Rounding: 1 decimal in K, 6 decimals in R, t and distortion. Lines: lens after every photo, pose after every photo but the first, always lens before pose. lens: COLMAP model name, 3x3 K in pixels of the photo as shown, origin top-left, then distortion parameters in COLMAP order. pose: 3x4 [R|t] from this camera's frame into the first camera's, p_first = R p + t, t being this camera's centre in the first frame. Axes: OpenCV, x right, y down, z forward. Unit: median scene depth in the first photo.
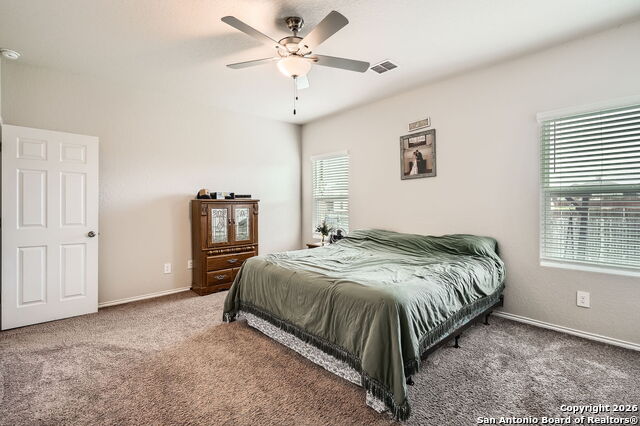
lens RADIAL K [[297.8, 0, 313.1], [0, 297.8, 203.9], [0, 0, 1]] dist [0.000825, 0.000137]
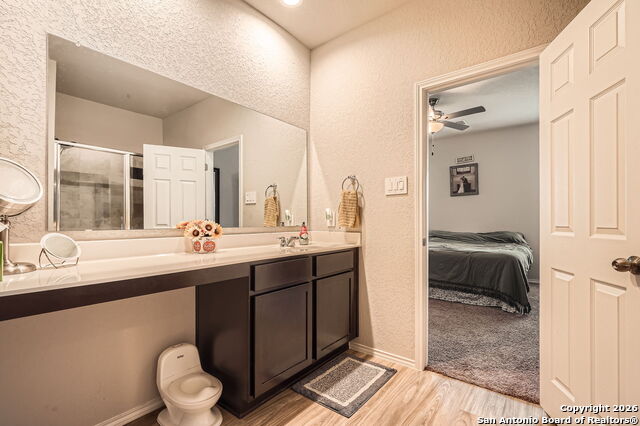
lens RADIAL K [[294.1, 0, 313.8], [0, 294.1, 218.8], [0, 0, 1]] dist [-0.000324, -0.000054]
pose [[0.987187, 0.004167, 0.159510, -0.635759], [-0.003860, 0.999990, -0.002233, 0.037023], [-0.159518, 0.001589, 0.987194, -0.334109]]
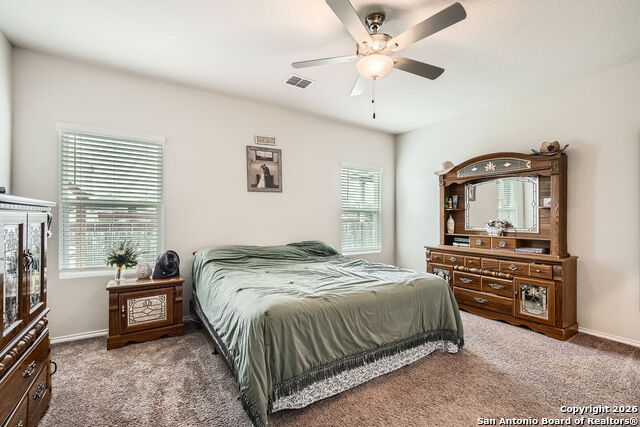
lens RADIAL K [[293.9, 0, 318.9], [0, 293.9, 214.8], [0, 0, 1]] dist [-0.000226, -0.000118]
pose [[0.157274, 0.011099, 0.987493, -0.639871], [-0.003867, 0.999936, -0.010624, 0.003872], [-0.987547, -0.002147, 0.157307, 0.672901]]
